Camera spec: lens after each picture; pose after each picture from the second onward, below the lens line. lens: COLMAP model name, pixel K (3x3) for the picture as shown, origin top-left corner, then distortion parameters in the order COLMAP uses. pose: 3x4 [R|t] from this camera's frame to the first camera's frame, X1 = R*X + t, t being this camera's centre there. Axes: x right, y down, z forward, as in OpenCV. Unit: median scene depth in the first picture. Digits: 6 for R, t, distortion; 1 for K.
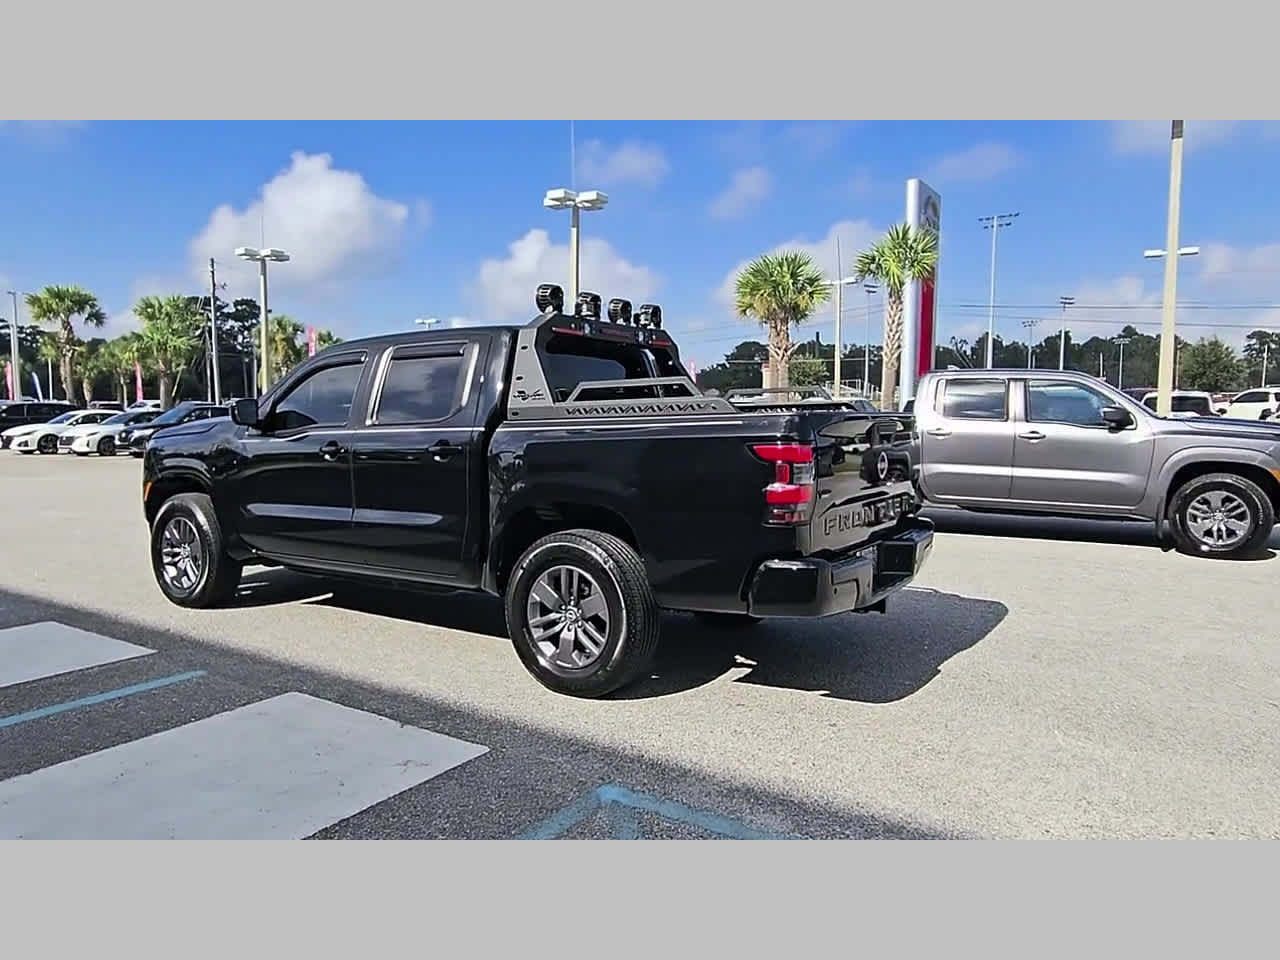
lens RADIAL K [[870.8, 0, 618.9], [0, 870.8, 479.7], [0, 0, 1]] dist [0.008205, -0.007204]
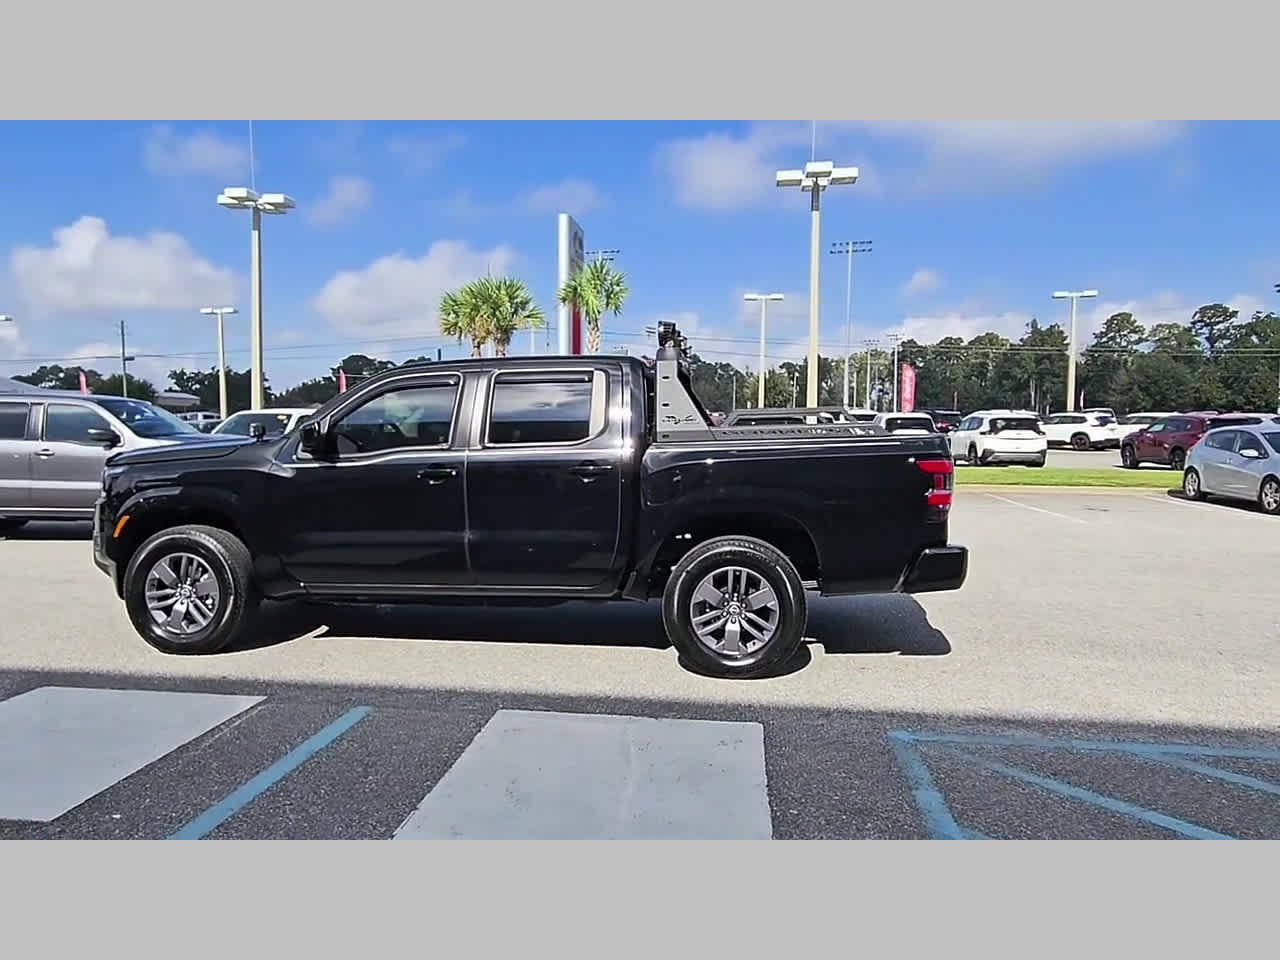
lens RADIAL K [[870.8, 0, 620.4], [0, 870.8, 479.2], [0, 0, 1]] dist [0.008205, -0.007204]
pose [[0.902065, -0.025215, 0.430863, -0.135591], [0.033187, 0.999389, -0.010995, -0.002082], [-0.430322, 0.024217, 0.902351, 0.002813]]
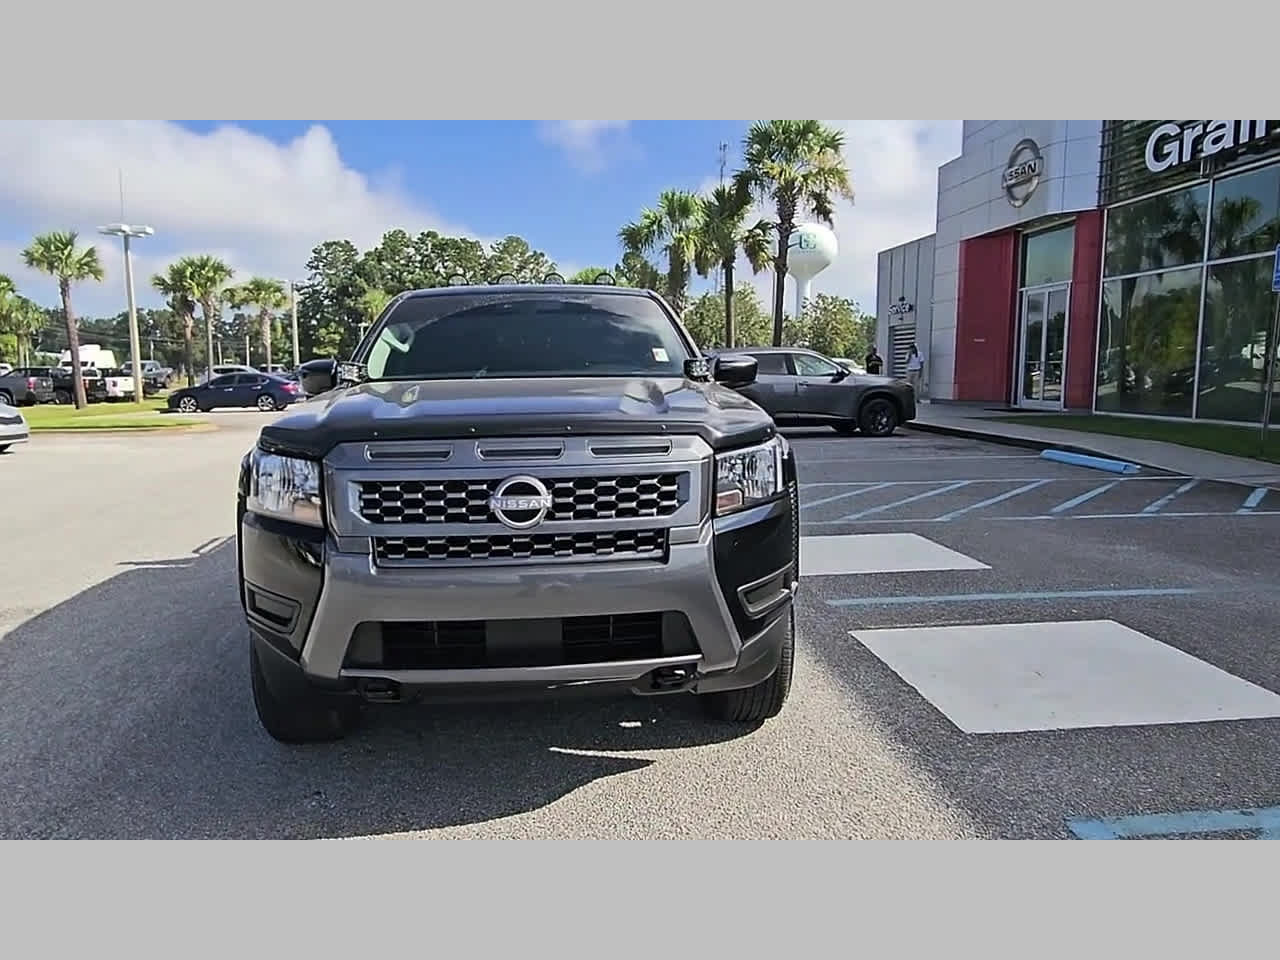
lens RADIAL K [[869.3, 0, 617.6], [0, 869.3, 481.7], [0, 0, 1]] dist [0.008171, -0.008228]
pose [[-0.625360, -0.095974, 0.774412, -0.249742], [0.069900, 0.981529, 0.178088, -0.032410], [-0.777199, 0.165501, -0.607100, 0.400255]]
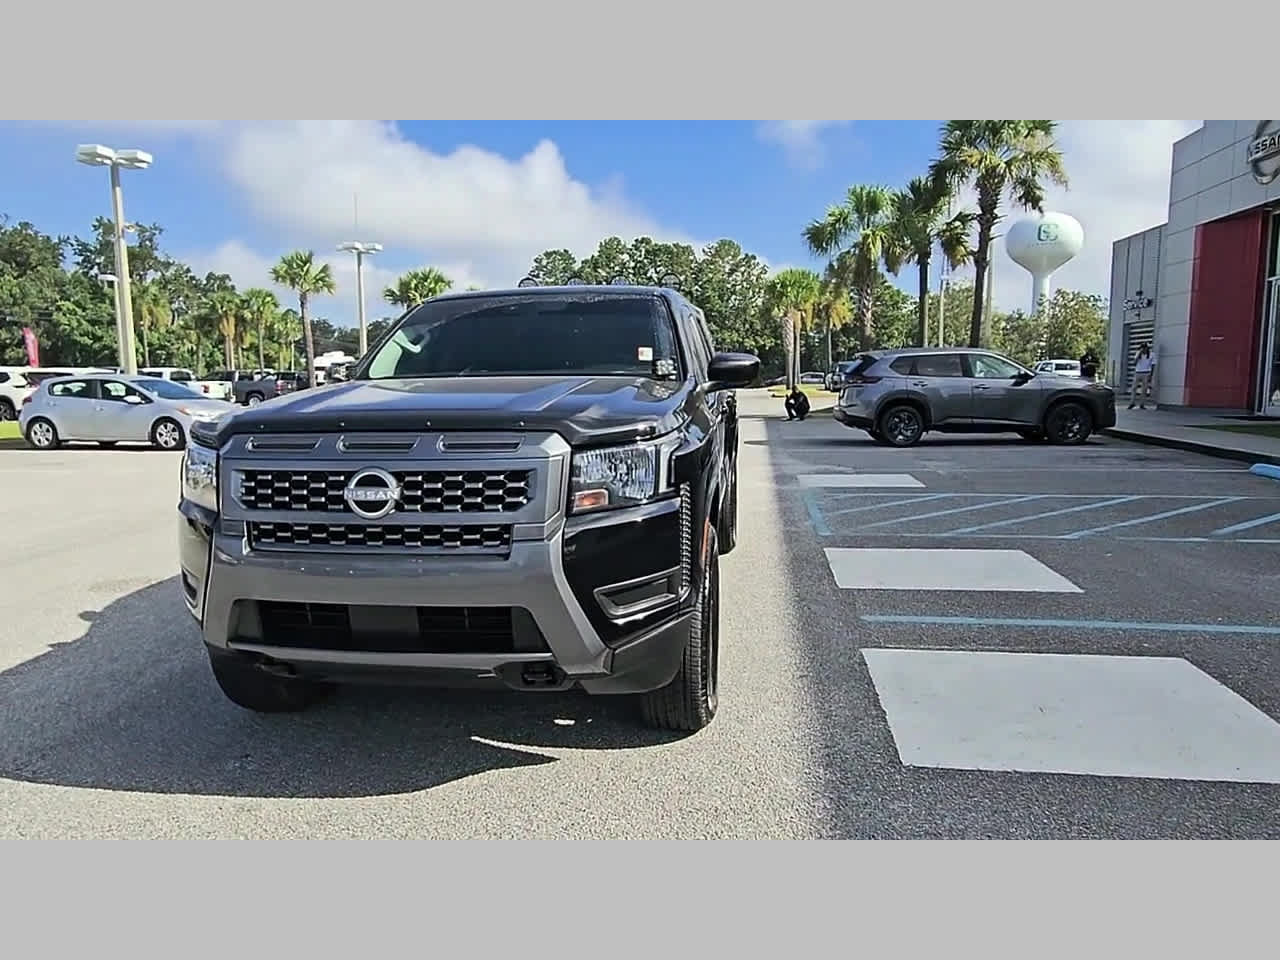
lens RADIAL K [[869.3, 0, 620.1], [0, 869.3, 486.2], [0, 0, 1]] dist [0.008171, -0.008228]
pose [[-0.422185, -0.112254, 0.899533, -0.275564], [0.081740, 0.983547, 0.161102, -0.027802], [-0.902817, 0.141543, -0.406063, 0.358547]]
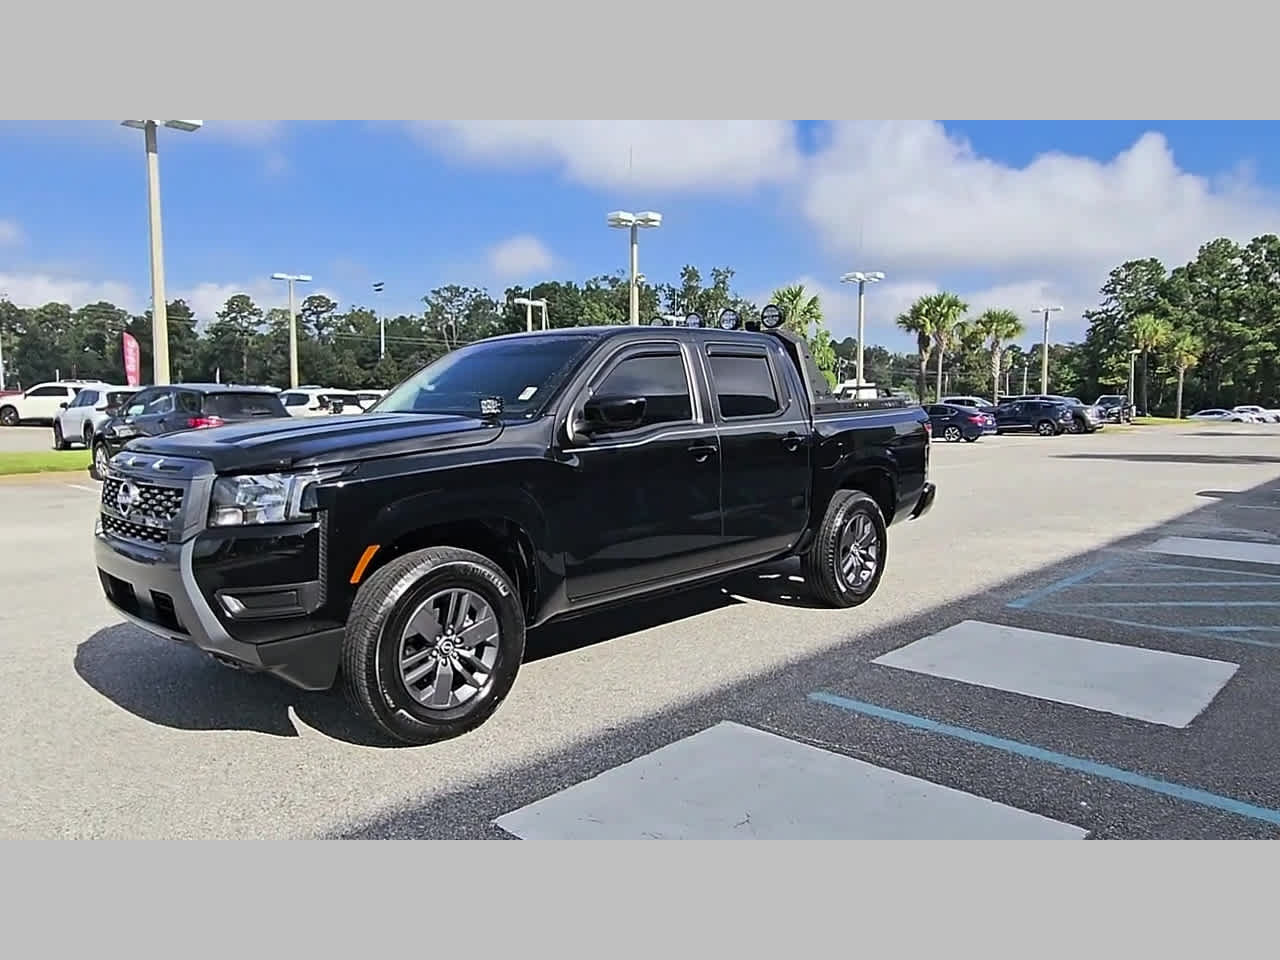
lens RADIAL K [[869.3, 0, 619.7], [0, 869.3, 482.8], [0, 0, 1]] dist [0.008171, -0.008228]
pose [[0.181726, -0.090283, 0.979196, -0.297872], [0.078837, 0.993909, 0.077008, -0.018418], [-0.980184, 0.063202, 0.187737, 0.217586]]
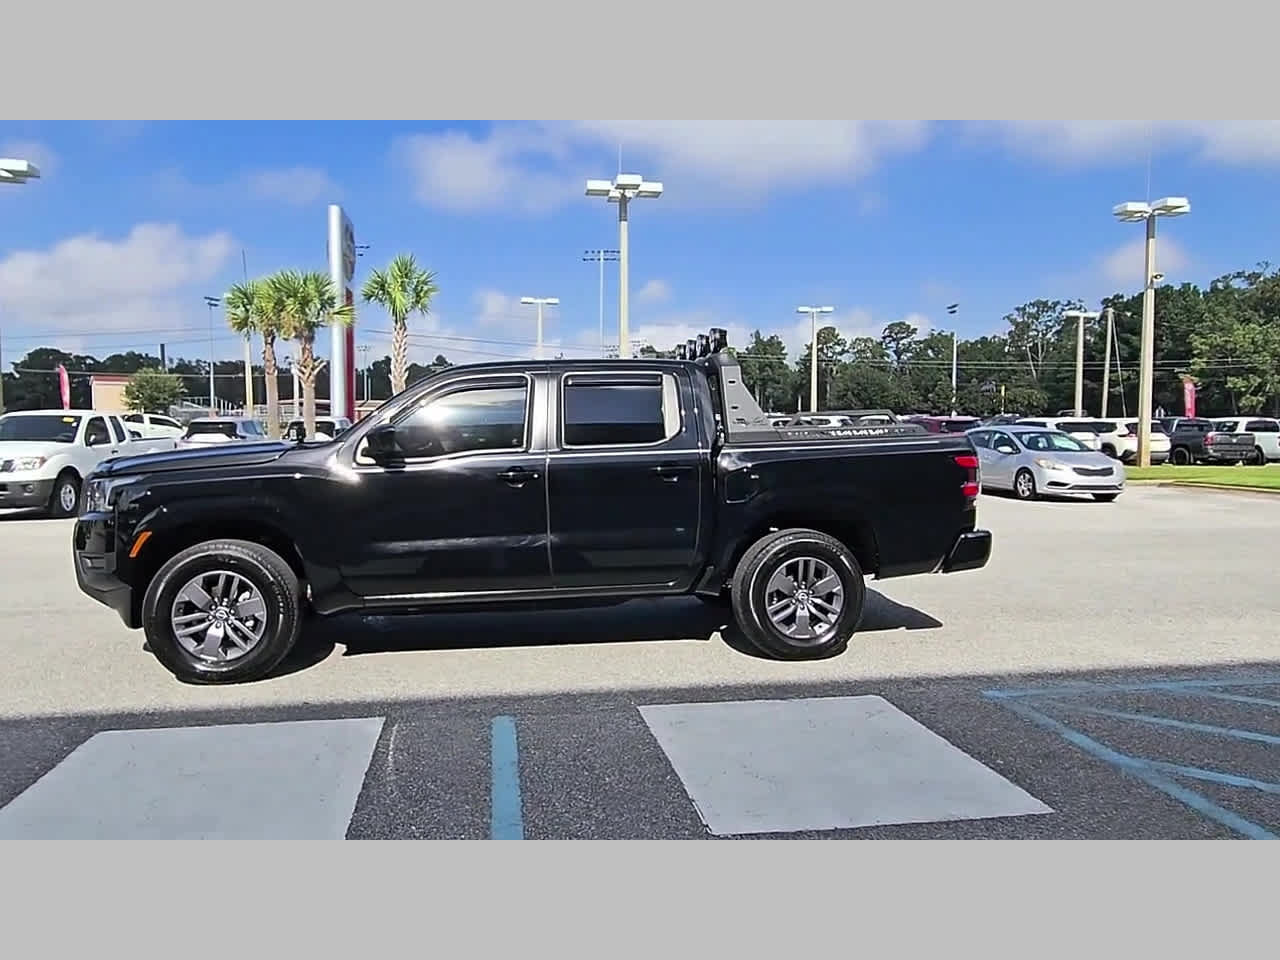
lens RADIAL K [[870.8, 0, 619.6], [0, 870.8, 482.3], [0, 0, 1]] dist [0.008205, -0.007204]
pose [[0.740618, -0.042995, 0.670550, -0.214622], [0.055518, 0.998454, 0.002700, -0.005500], [-0.669629, 0.035228, 0.741860, 0.046858]]
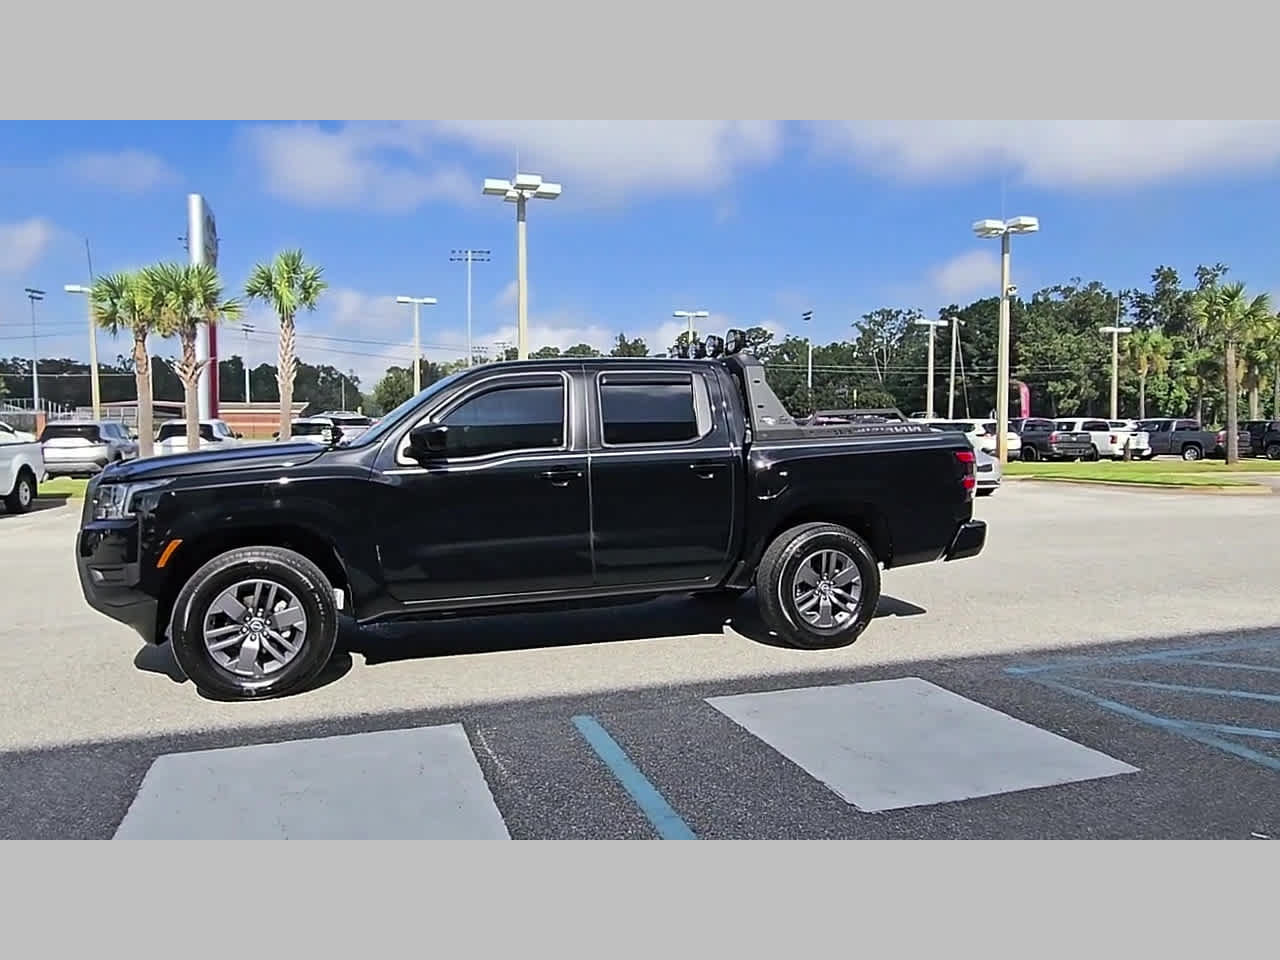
lens RADIAL K [[870.8, 0, 621.3], [0, 870.8, 483.8], [0, 0, 1]] dist [0.008205, -0.007204]
pose [[0.625594, -0.051980, 0.778415, -0.249209], [0.068541, 0.997582, 0.011530, -0.007358], [-0.777132, 0.046141, 0.627644, 0.080104]]
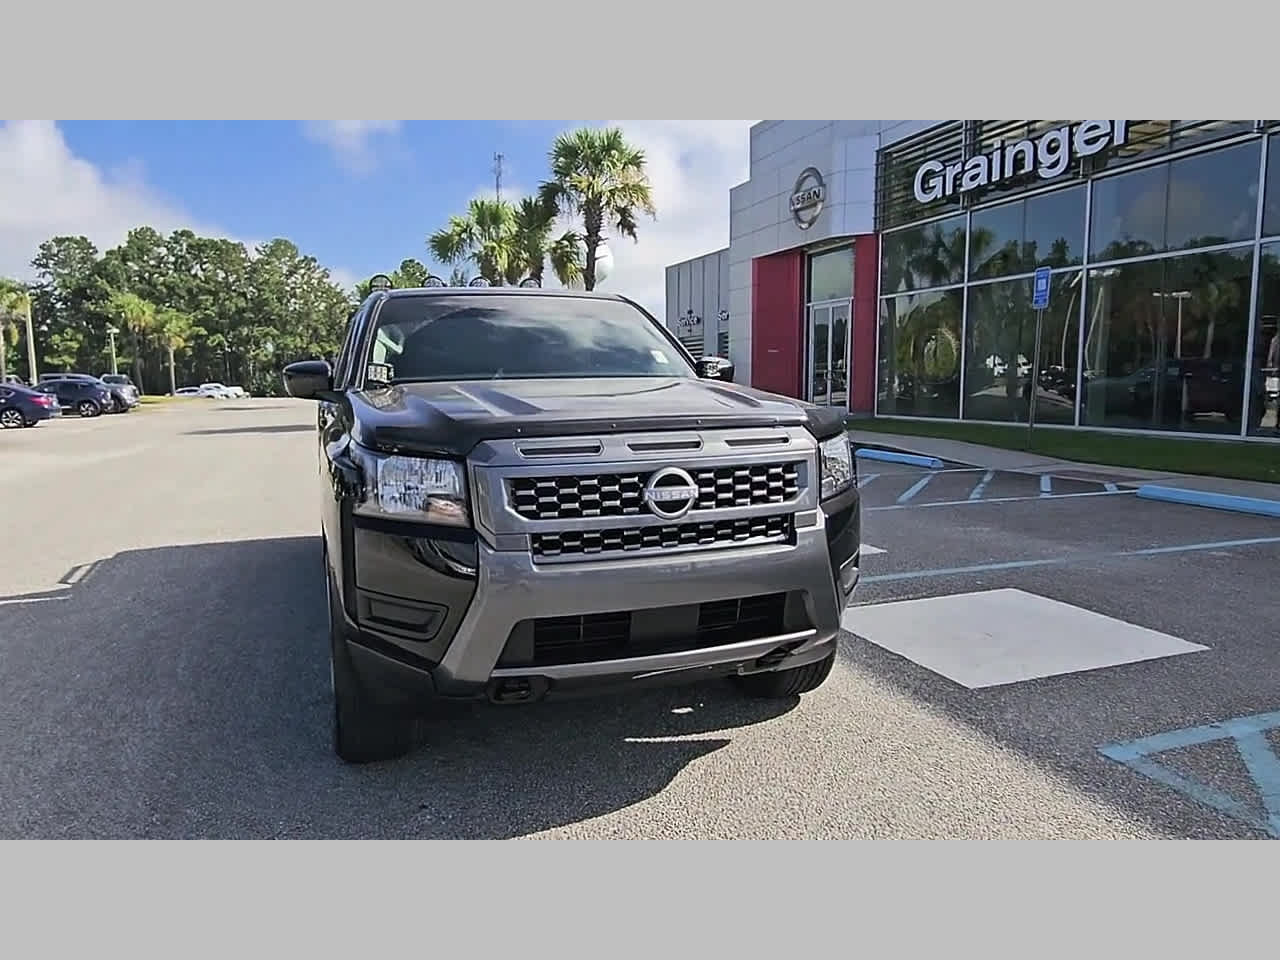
lens RADIAL K [[869.3, 0, 618.3], [0, 869.3, 487.1], [0, 0, 1]] dist [0.008171, -0.008228]
pose [[-0.799328, -0.066991, 0.597149, -0.218240], [0.058660, 0.980320, 0.188497, -0.033858], [-0.598025, 0.185699, -0.779668, 0.437761]]
